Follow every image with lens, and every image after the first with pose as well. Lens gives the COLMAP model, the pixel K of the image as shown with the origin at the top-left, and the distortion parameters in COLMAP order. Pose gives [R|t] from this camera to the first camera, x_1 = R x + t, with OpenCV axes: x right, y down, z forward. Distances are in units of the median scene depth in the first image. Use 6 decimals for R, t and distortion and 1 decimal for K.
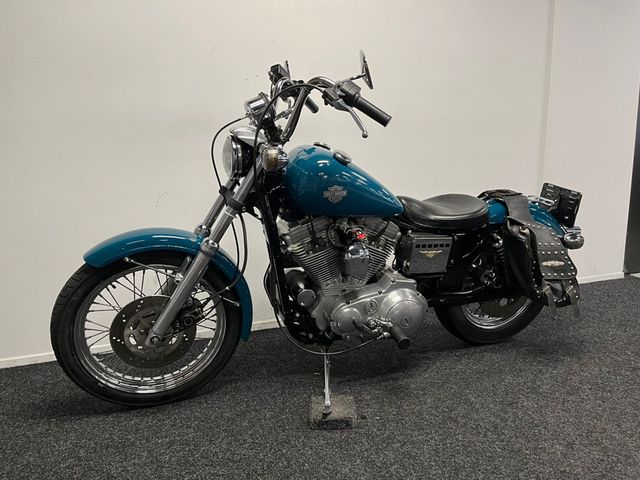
lens RADIAL K [[479.6, 0, 320.0], [0, 479.6, 240.0], [0, 0, 1]] dist [0.061957, -0.074180]
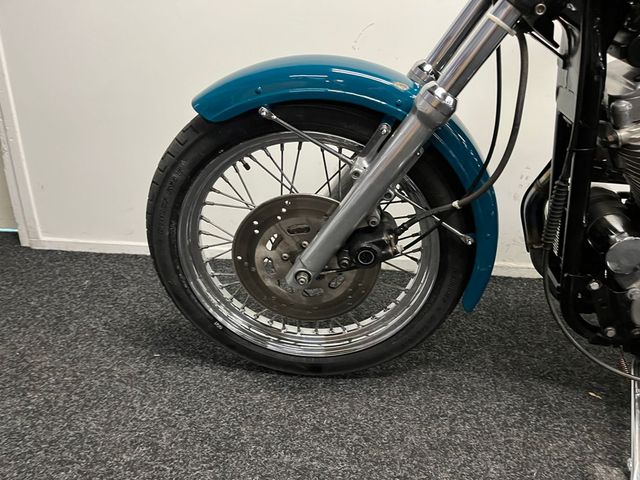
lens RADIAL K [[479.6, 0, 320.0], [0, 479.6, 240.0], [0, 0, 1]] dist [0.061957, -0.074180]
pose [[0.904244, 0.195542, -0.379613, -0.123500], [-0.121713, 0.970138, 0.209804, 0.050599], [0.409302, -0.143510, 0.901042, 0.504809]]
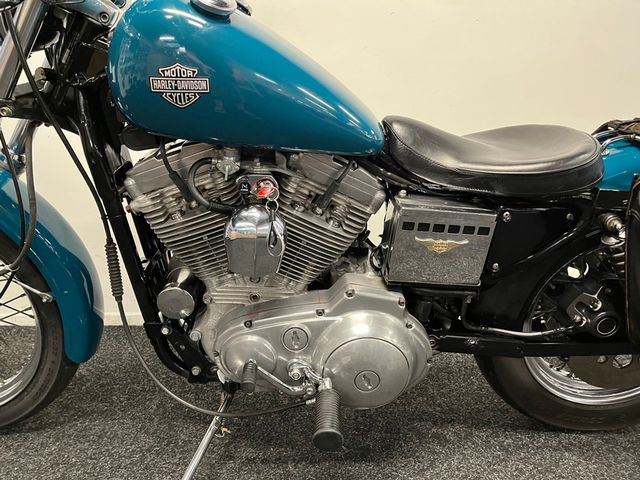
lens RADIAL K [[489.3, 0, 320.0], [0, 489.3, 240.0], [0, 0, 1]] dist [0.021227, -0.006123]
pose [[0.952502, 0.111693, -0.283310, 0.270982], [-0.089963, 0.991994, 0.088628, -0.007640], [0.290941, -0.058931, 0.954924, 0.561256]]
